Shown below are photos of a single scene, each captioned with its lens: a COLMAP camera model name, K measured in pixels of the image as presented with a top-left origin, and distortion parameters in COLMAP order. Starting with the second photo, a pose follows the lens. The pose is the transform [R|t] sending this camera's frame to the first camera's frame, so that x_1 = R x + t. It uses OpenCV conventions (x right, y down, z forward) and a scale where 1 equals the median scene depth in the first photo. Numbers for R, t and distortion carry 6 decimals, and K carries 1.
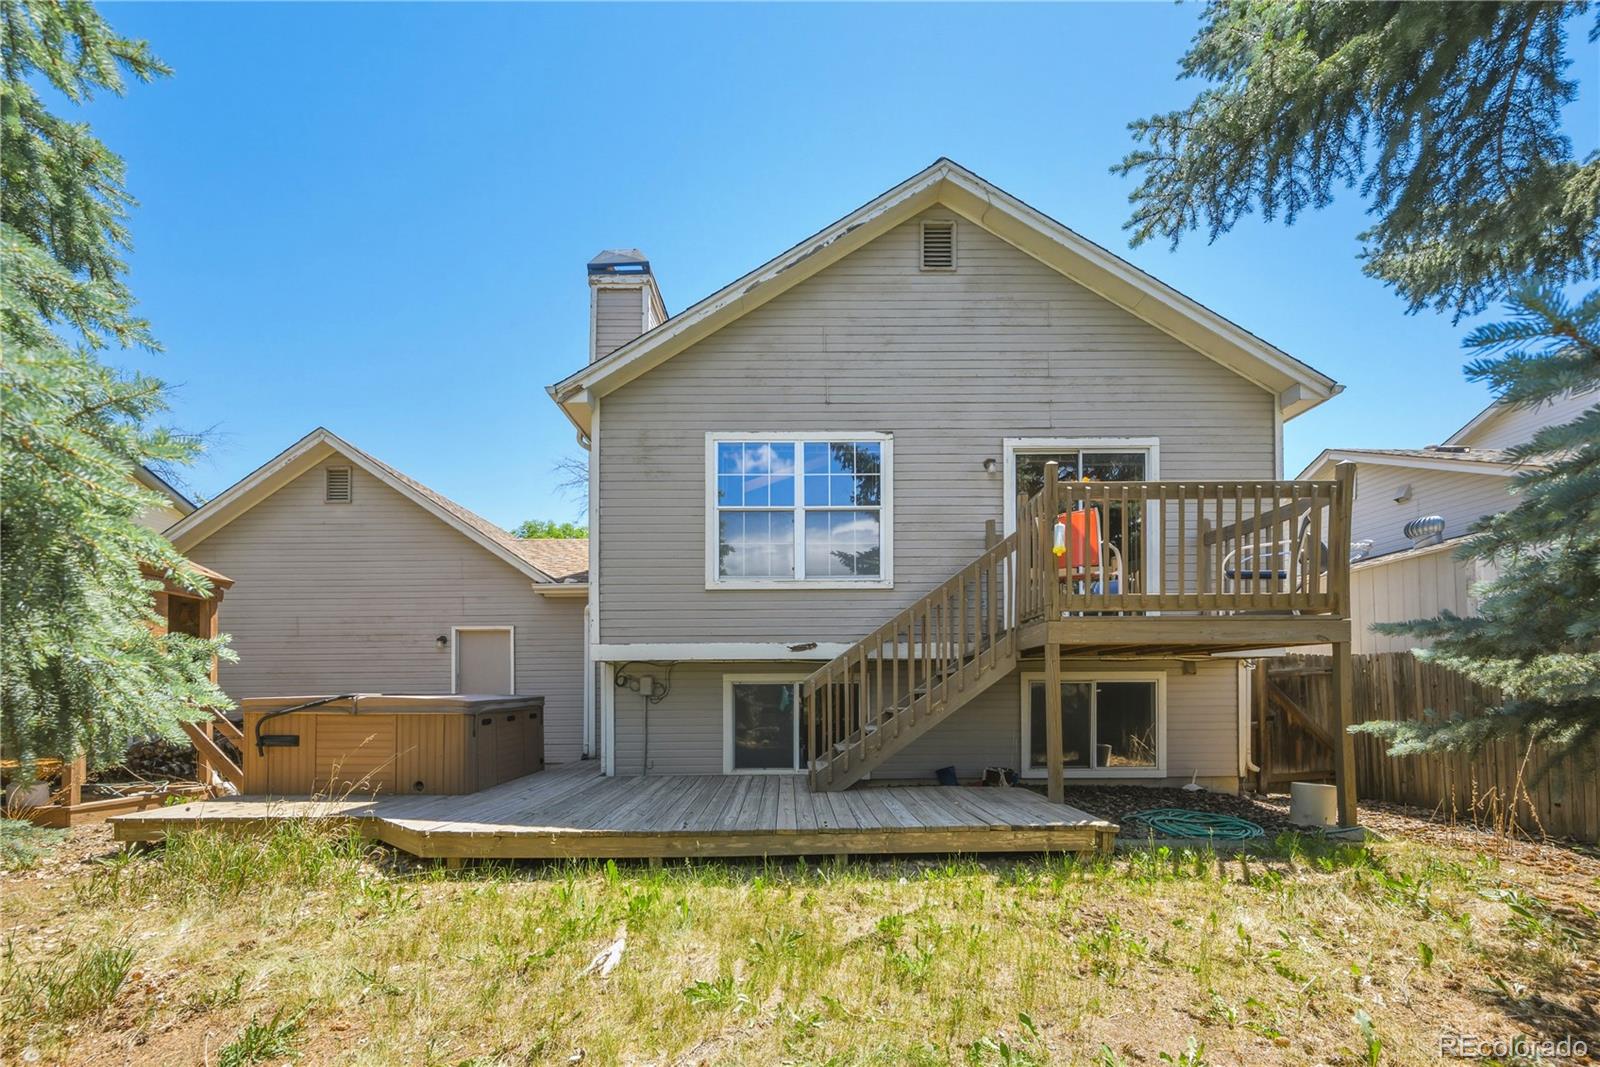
lens RADIAL K [[666.8, 0, 798.9], [0, 666.8, 689.7], [0, 0, 1]] dist [0.000890, 0.000078]
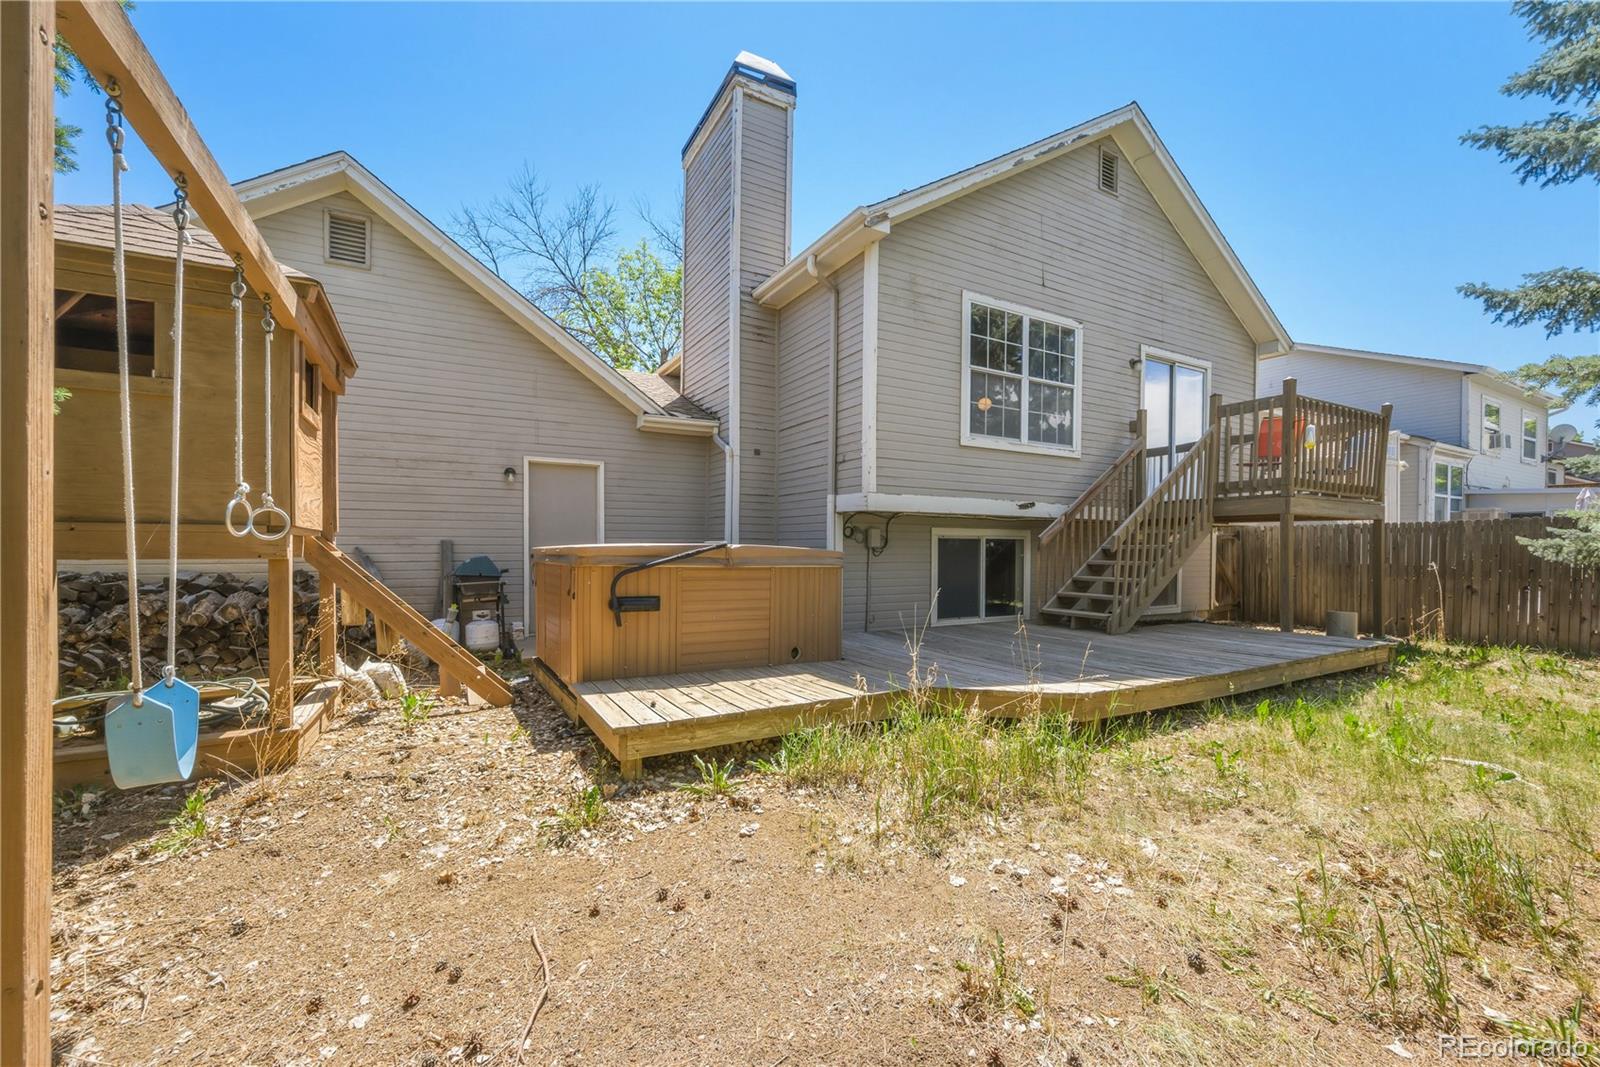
lens RADIAL K [[635.5, 0, 799.5], [0, 635.5, 557.3], [0, 0, 1]] dist [-0.001858, -0.000139]
pose [[0.879717, 0.005511, 0.475466, -0.809236], [-0.014955, 0.999759, 0.016082, 0.009682], [-0.475263, -0.021258, 0.879587, 0.254925]]
